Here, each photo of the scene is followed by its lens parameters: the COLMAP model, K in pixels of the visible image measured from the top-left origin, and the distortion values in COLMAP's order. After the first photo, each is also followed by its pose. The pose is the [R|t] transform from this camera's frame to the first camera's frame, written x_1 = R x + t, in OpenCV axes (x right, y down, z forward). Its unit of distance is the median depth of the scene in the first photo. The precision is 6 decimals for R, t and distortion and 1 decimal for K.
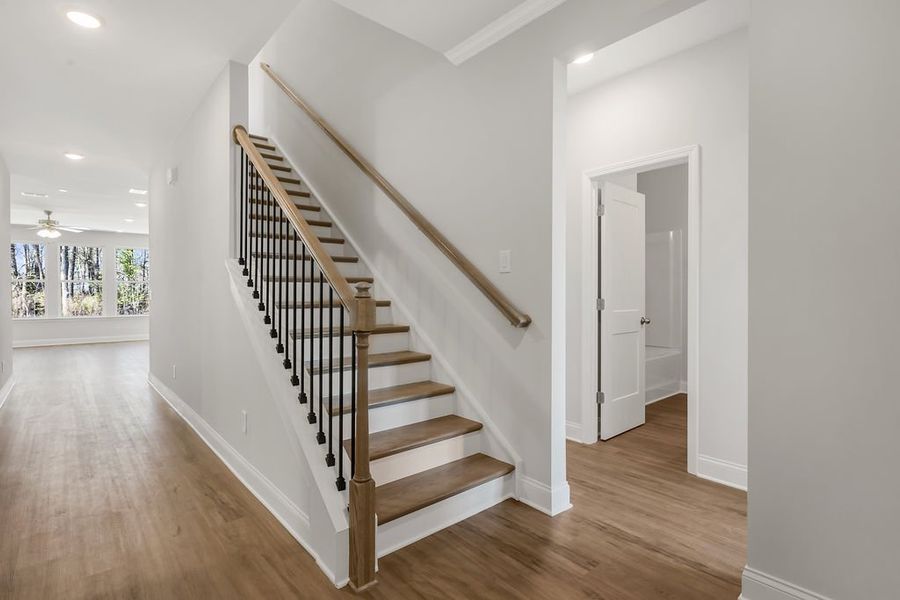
lens RADIAL K [[441.4, 0, 450.0], [0, 441.4, 300.0], [0, 0, 1]] dist [0.016053, 0.000157]
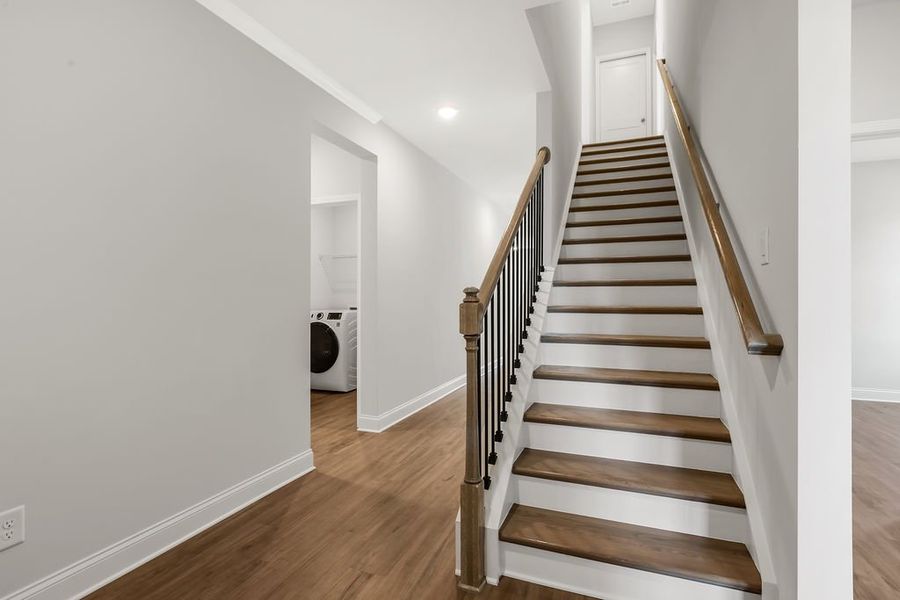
lens RADIAL K [[441.4, 0, 450.0], [0, 441.4, 300.0], [0, 0, 1]] dist [0.016053, 0.000157]
pose [[0.450637, -0.001047, -0.892706, 0.502036], [-0.004869, 0.999982, -0.003631, -0.004637], [0.892694, 0.005983, 0.450624, 0.362496]]
